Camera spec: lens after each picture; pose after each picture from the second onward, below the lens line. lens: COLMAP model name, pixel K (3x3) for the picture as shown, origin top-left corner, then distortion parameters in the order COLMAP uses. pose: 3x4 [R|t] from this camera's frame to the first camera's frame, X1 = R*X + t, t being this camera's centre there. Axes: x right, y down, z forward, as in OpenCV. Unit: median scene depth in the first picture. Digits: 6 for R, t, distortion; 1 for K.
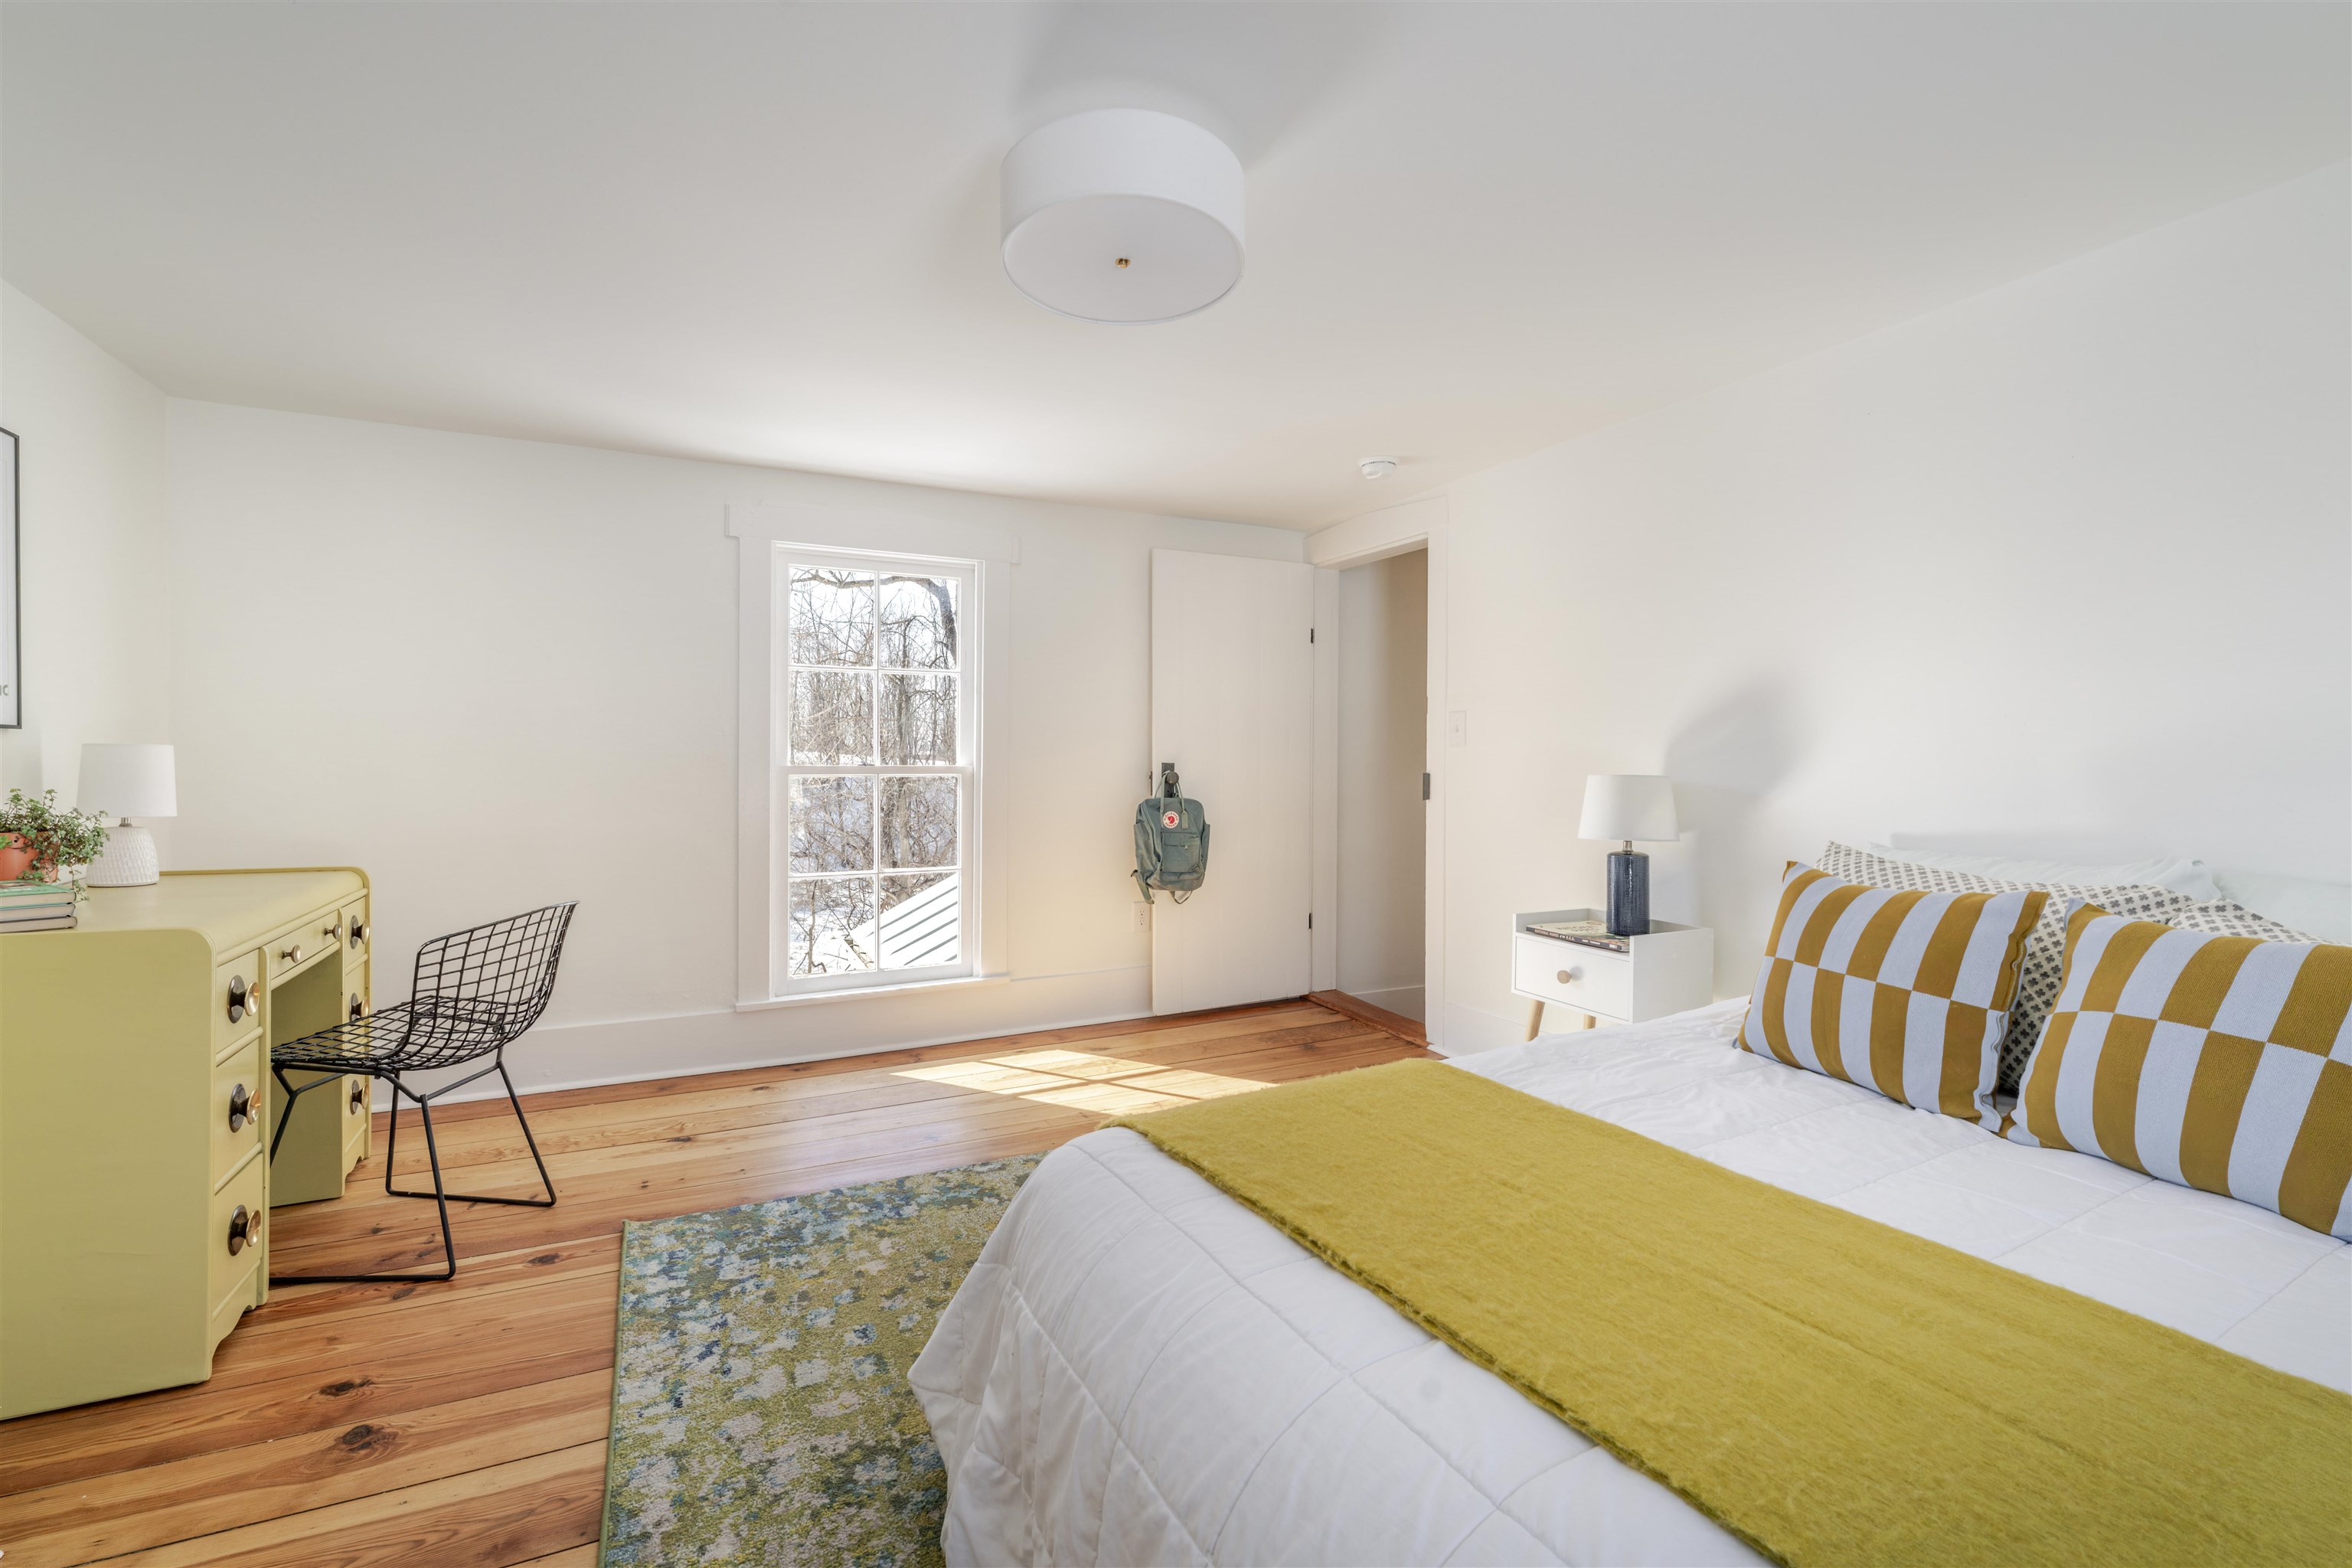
lens RADIAL K [[1034.2, 0, 1173.9], [0, 1034.2, 779.4], [0, 0, 1]] dist [0.001449, 0.000109]
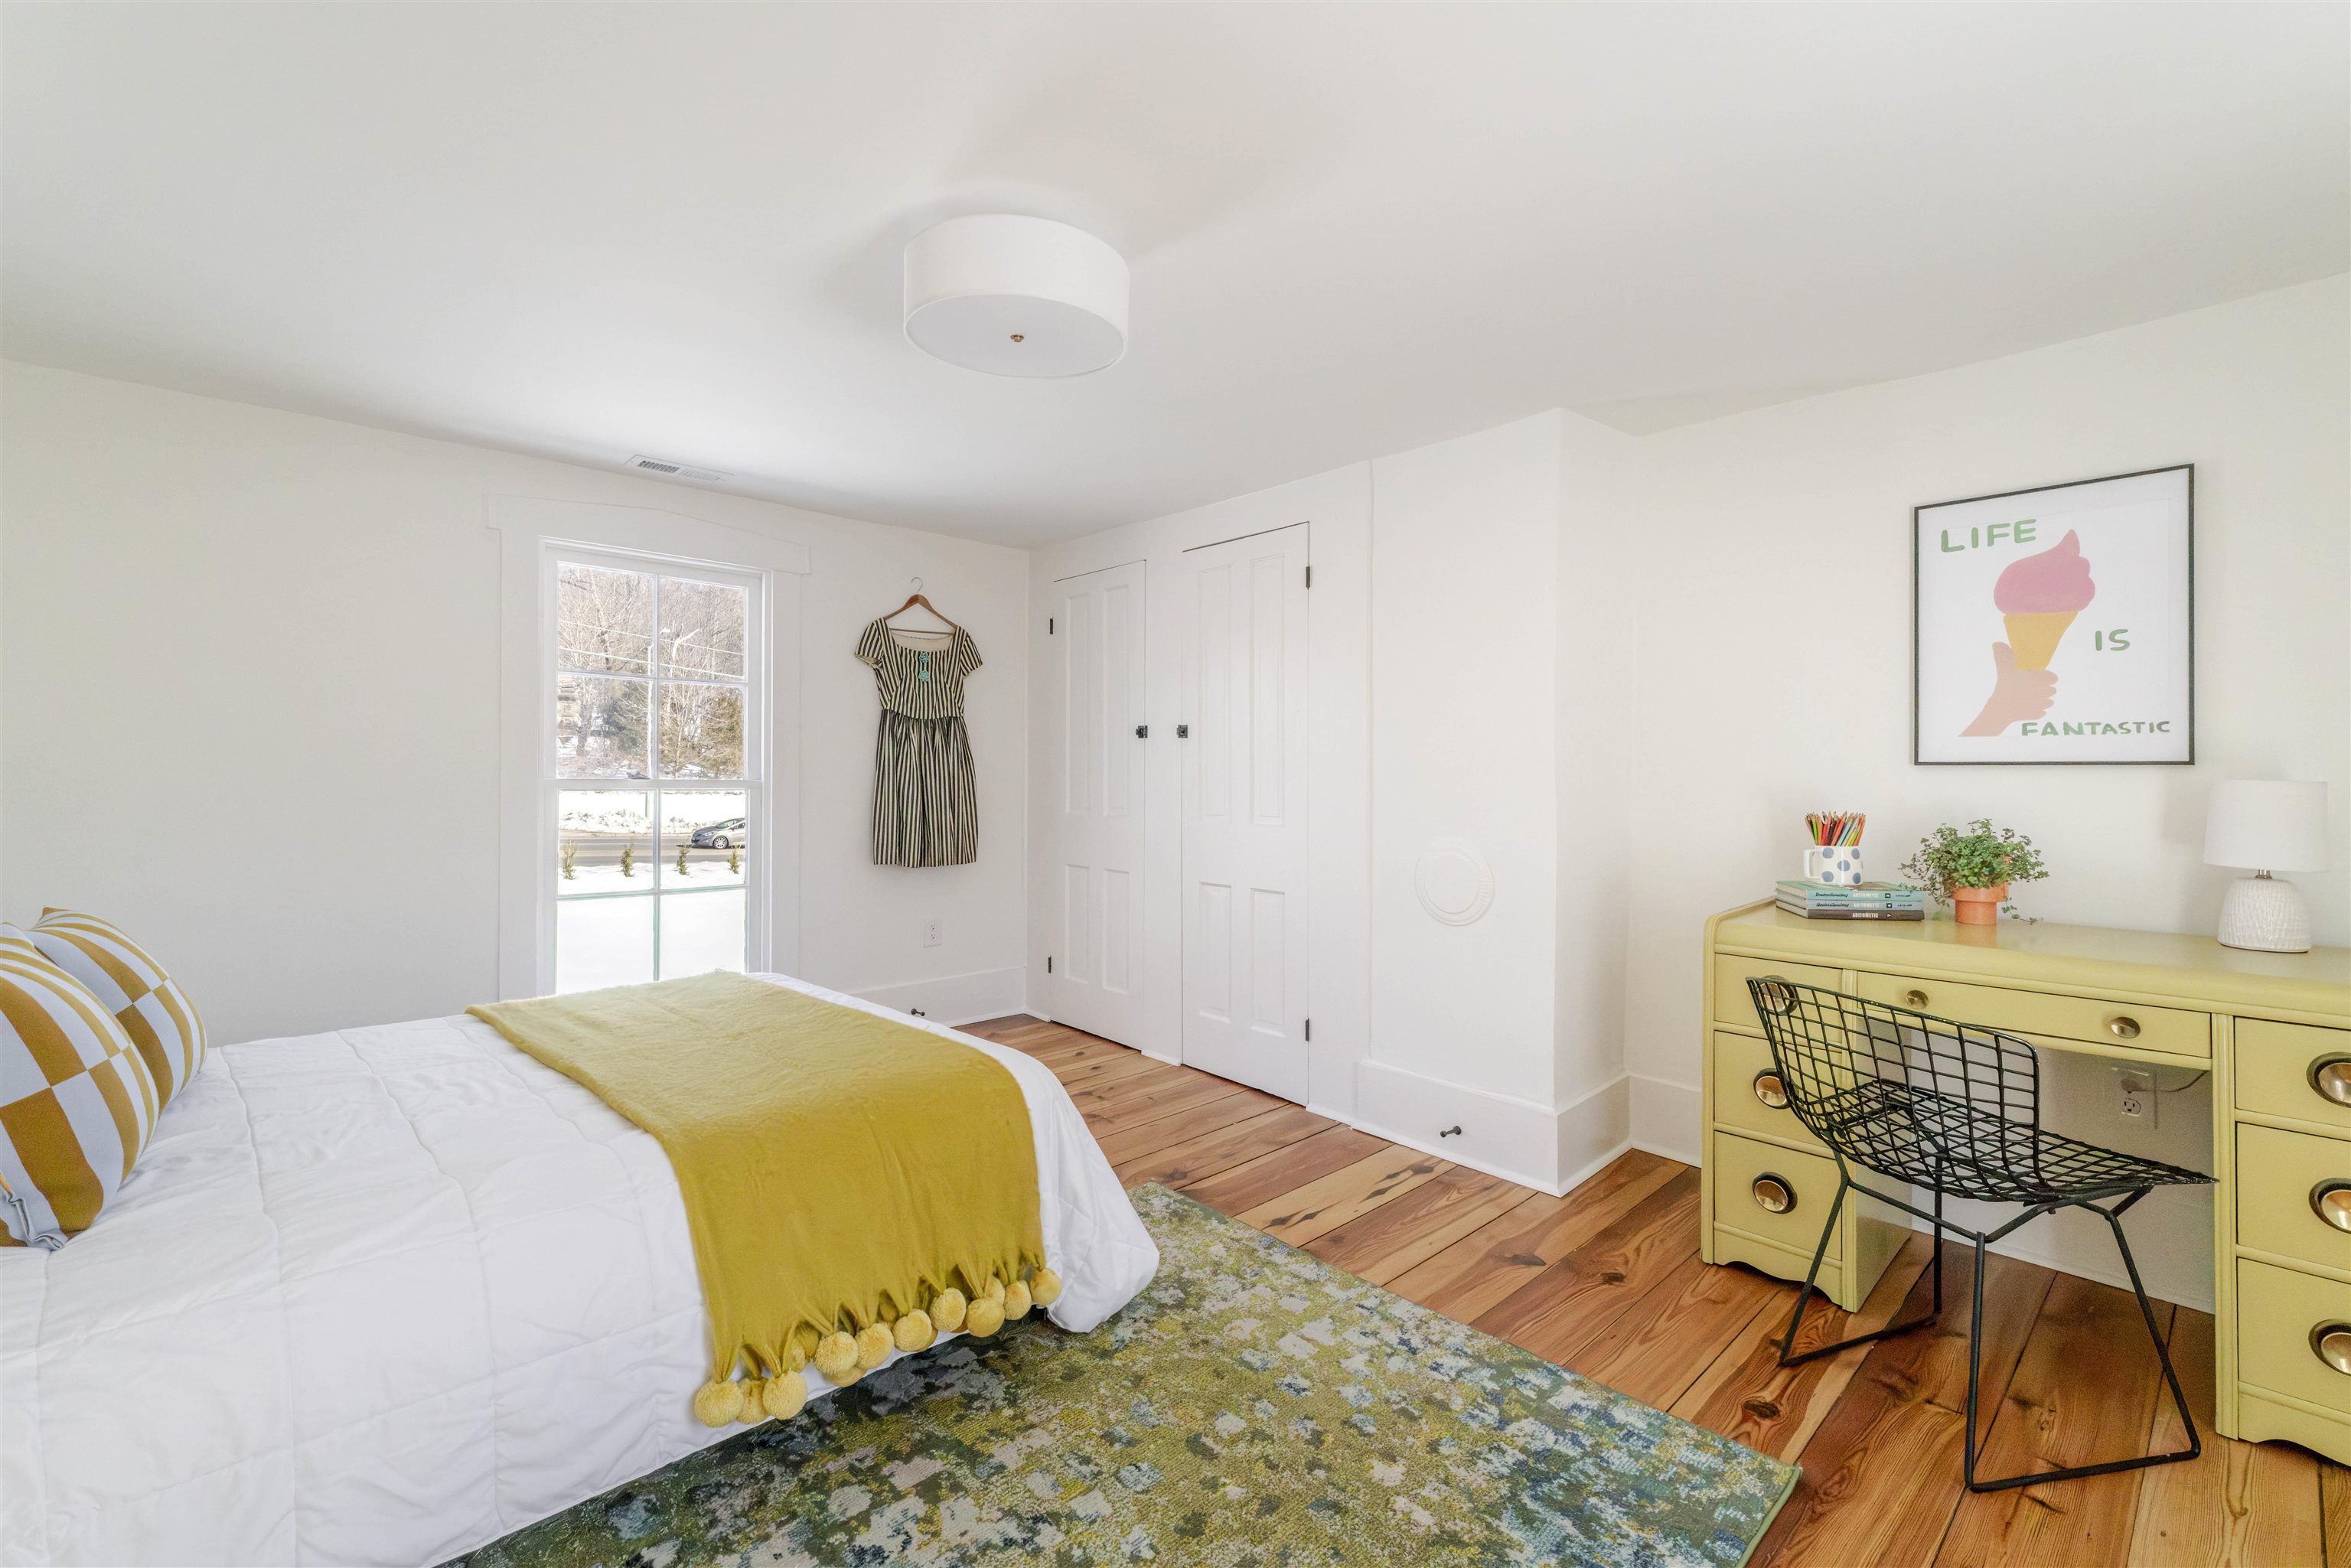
lens RADIAL K [[1033.7, 0, 1169.2], [0, 1033.7, 774.7], [0, 0, 1]] dist [0.001449, 0.000109]
pose [[-0.965962, -0.012134, -0.258399, 0.061284], [-0.013827, 0.999893, 0.004735, -0.032567], [0.258314, 0.008146, -0.966027, 1.742338]]
